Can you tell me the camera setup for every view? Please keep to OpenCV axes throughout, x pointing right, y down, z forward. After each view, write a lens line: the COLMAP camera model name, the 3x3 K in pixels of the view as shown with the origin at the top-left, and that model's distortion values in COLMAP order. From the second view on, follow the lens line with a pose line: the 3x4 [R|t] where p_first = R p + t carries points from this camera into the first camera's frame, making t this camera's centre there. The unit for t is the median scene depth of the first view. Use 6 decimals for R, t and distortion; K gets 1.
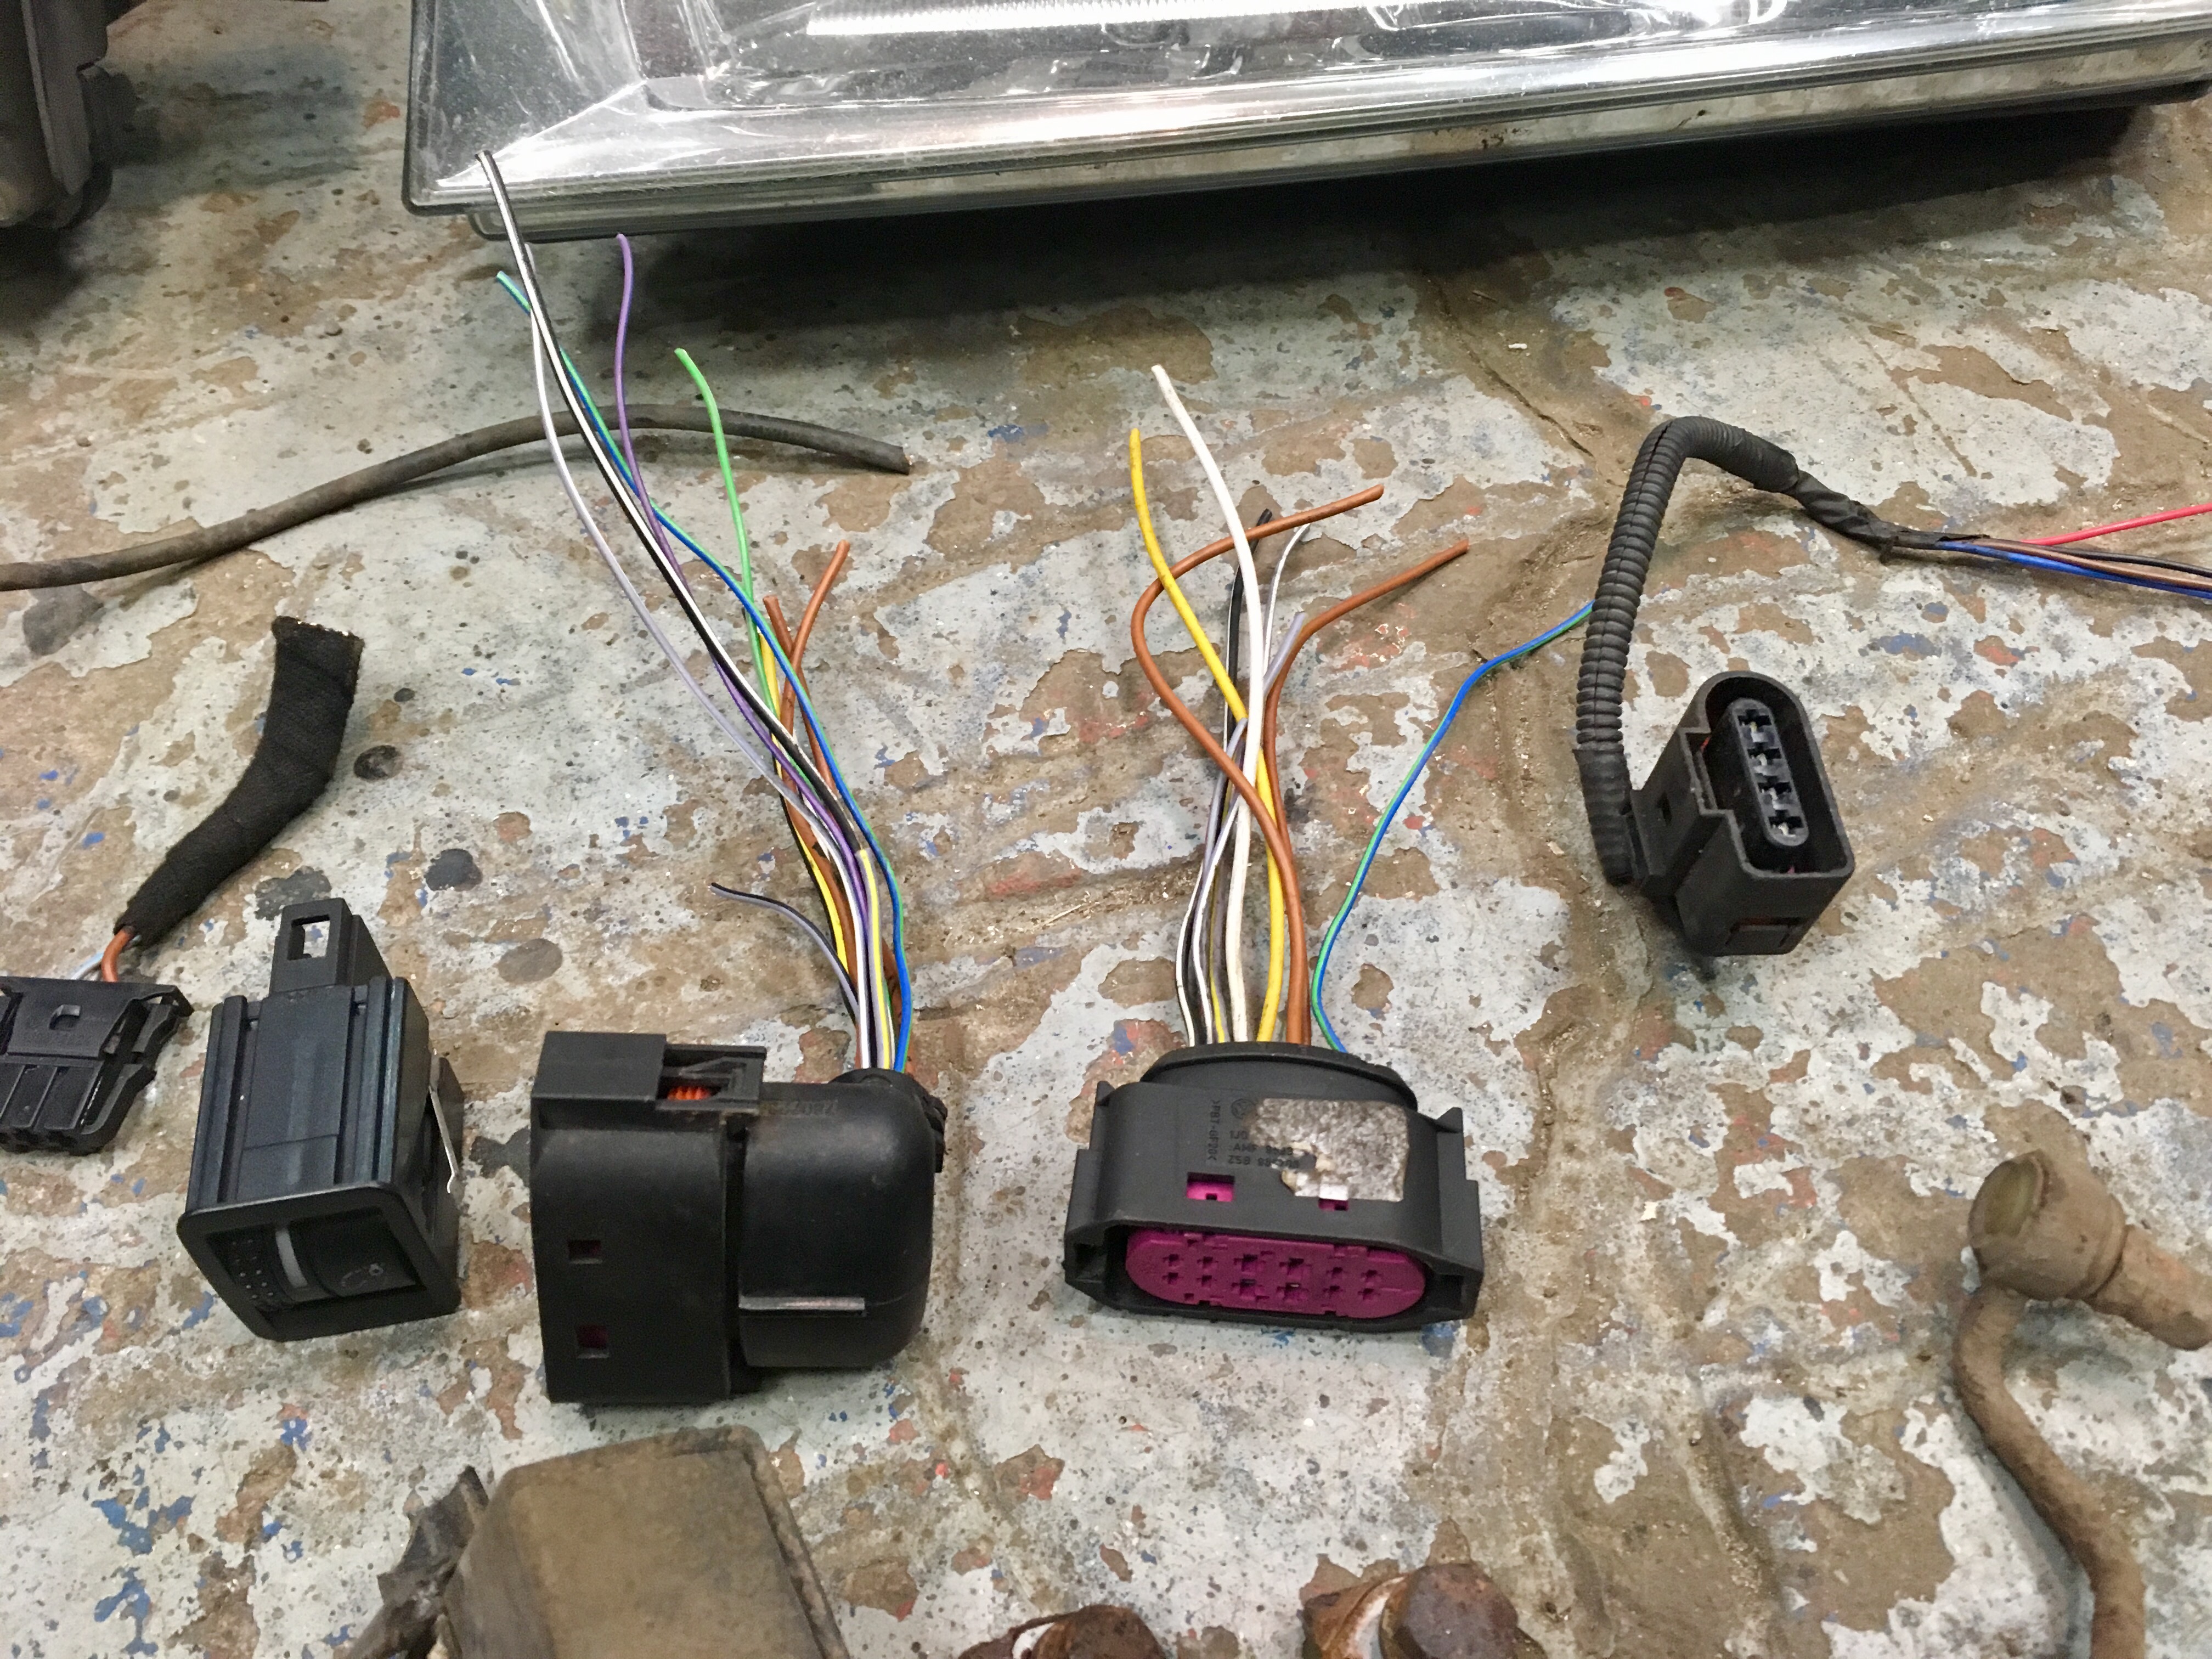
lens RADIAL K [[1896.2, 0, 1072.1], [0, 1896.2, 837.1], [0, 0, 1]] dist [0.074621, -0.124545]
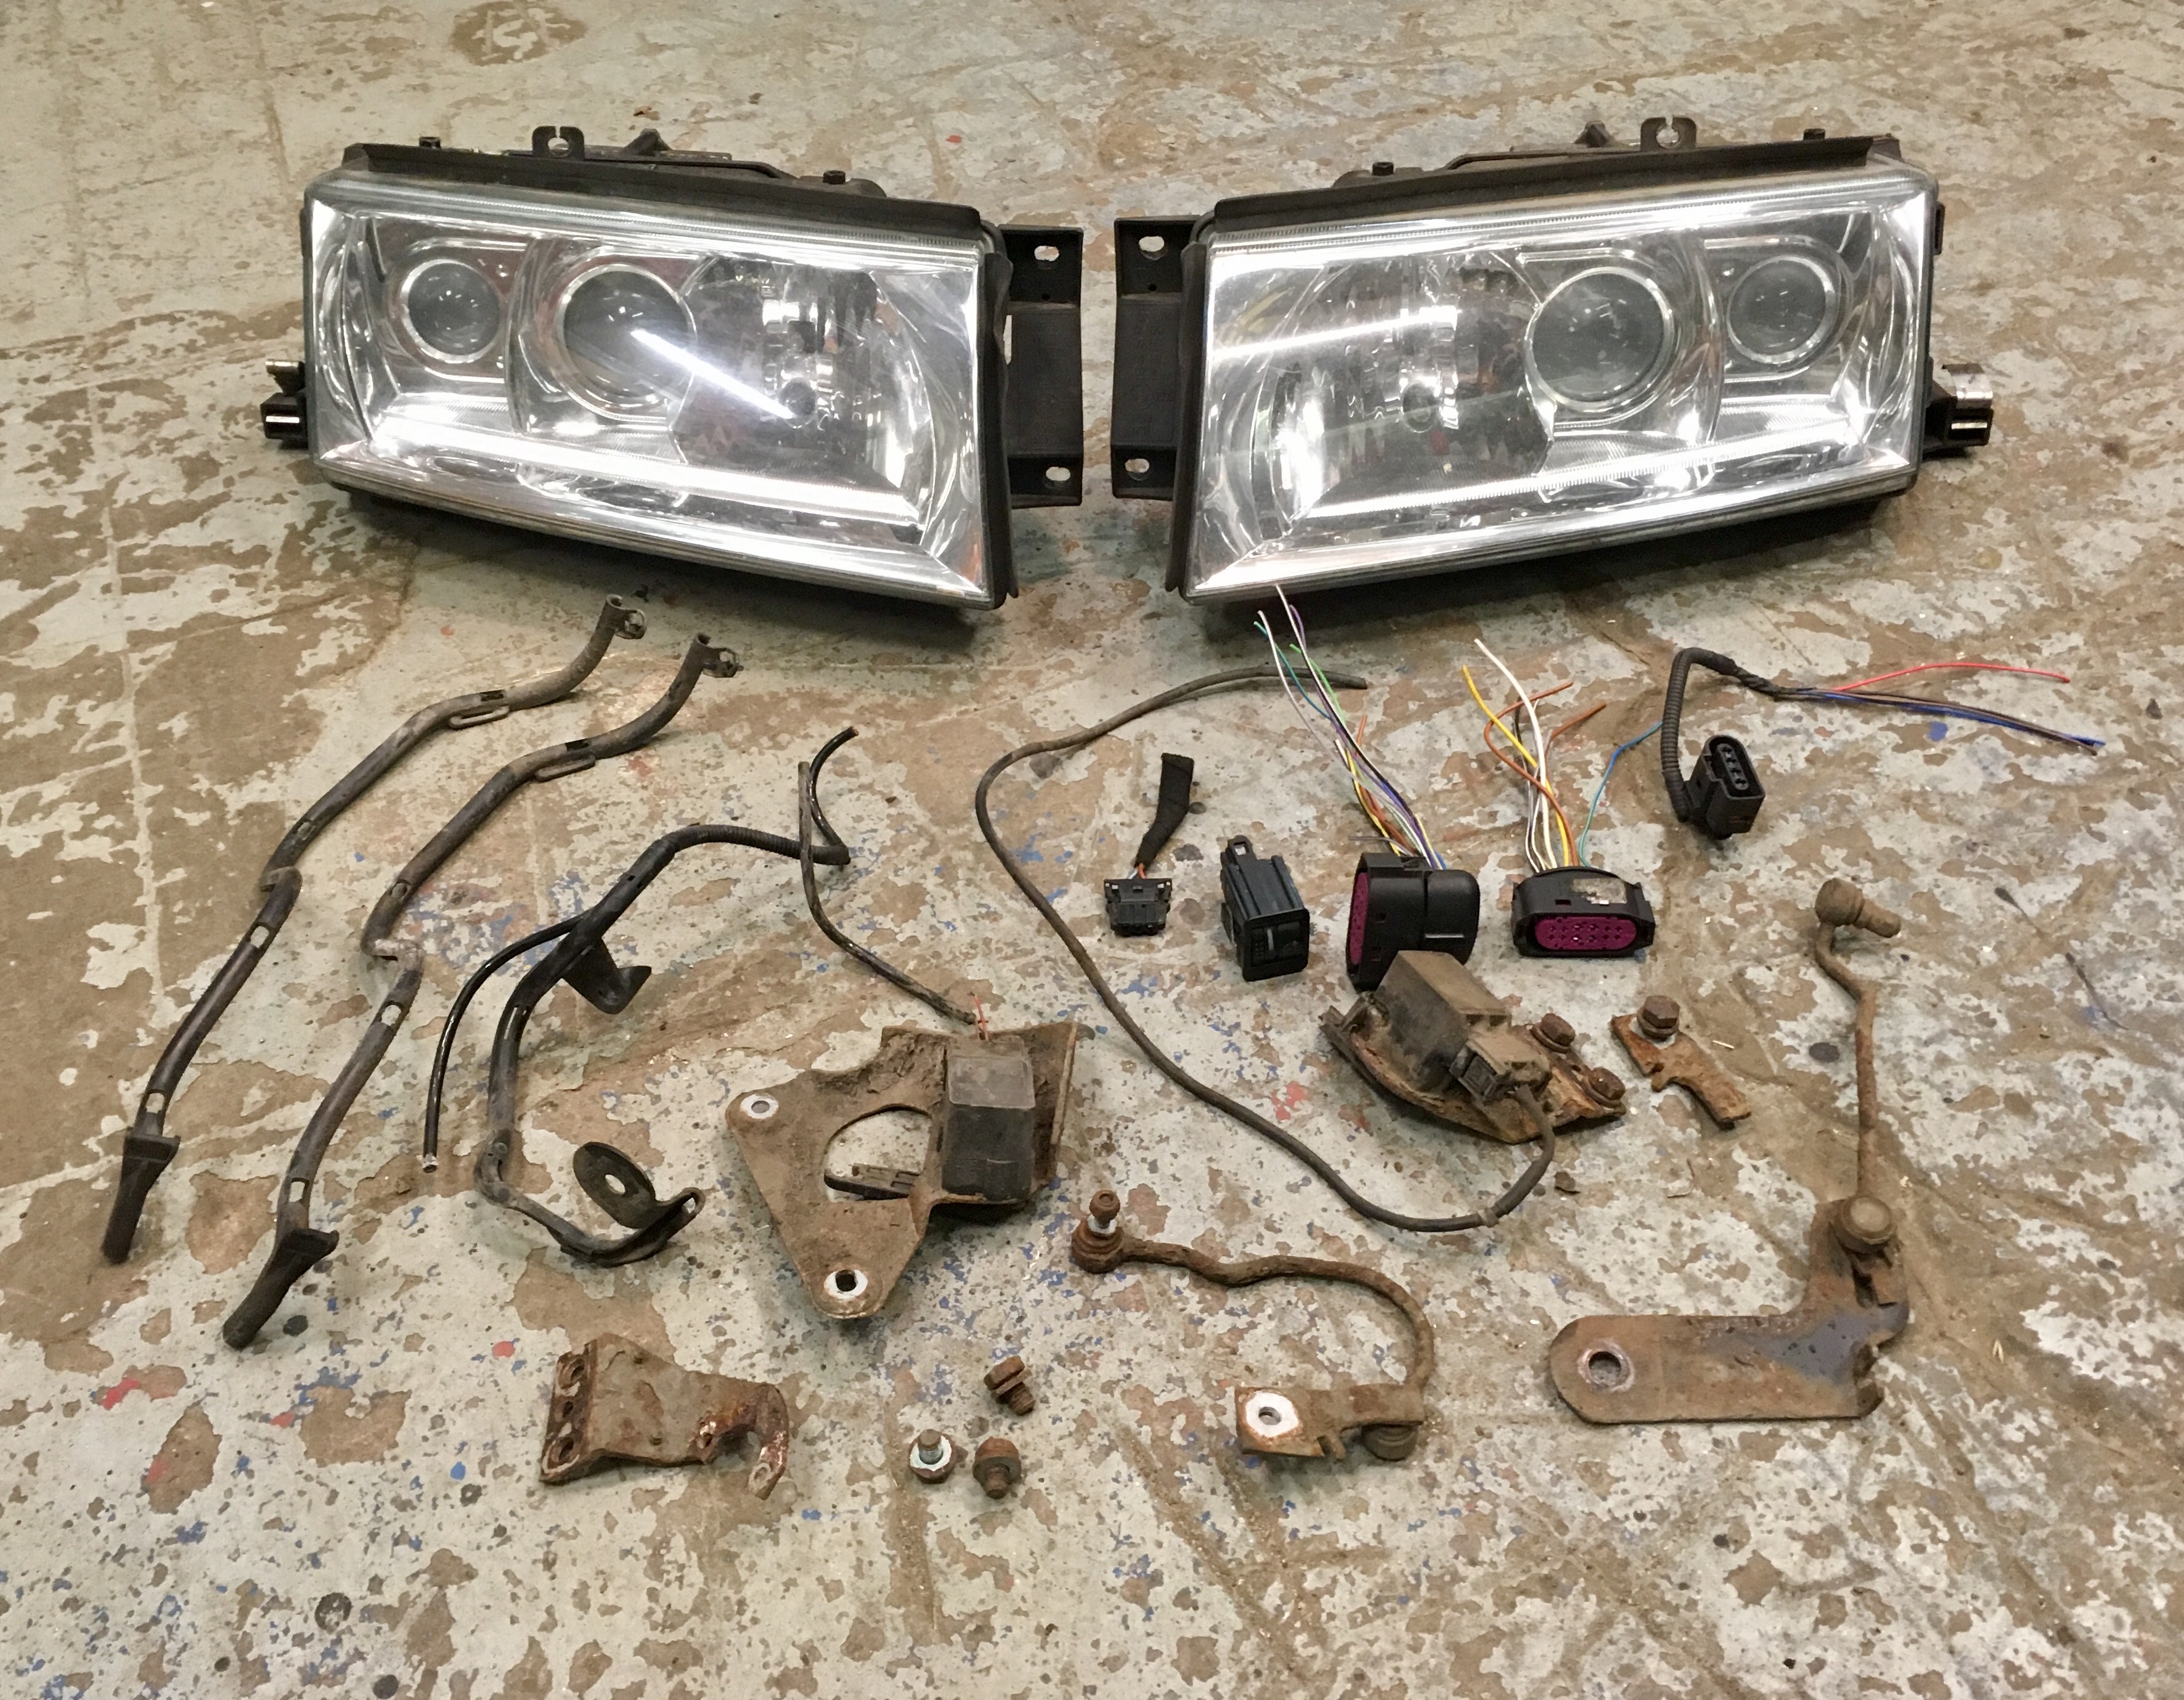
lens RADIAL K [[2098.8, 0, 1053.4], [0, 2098.8, 817.9], [0, 0, 1]] dist [0.086725, -0.140858]
pose [[0.998174, -0.057489, 0.018534, -0.528136], [0.059616, 0.987011, -0.149179, 0.334159], [-0.009718, 0.150011, 0.988637, -1.558603]]
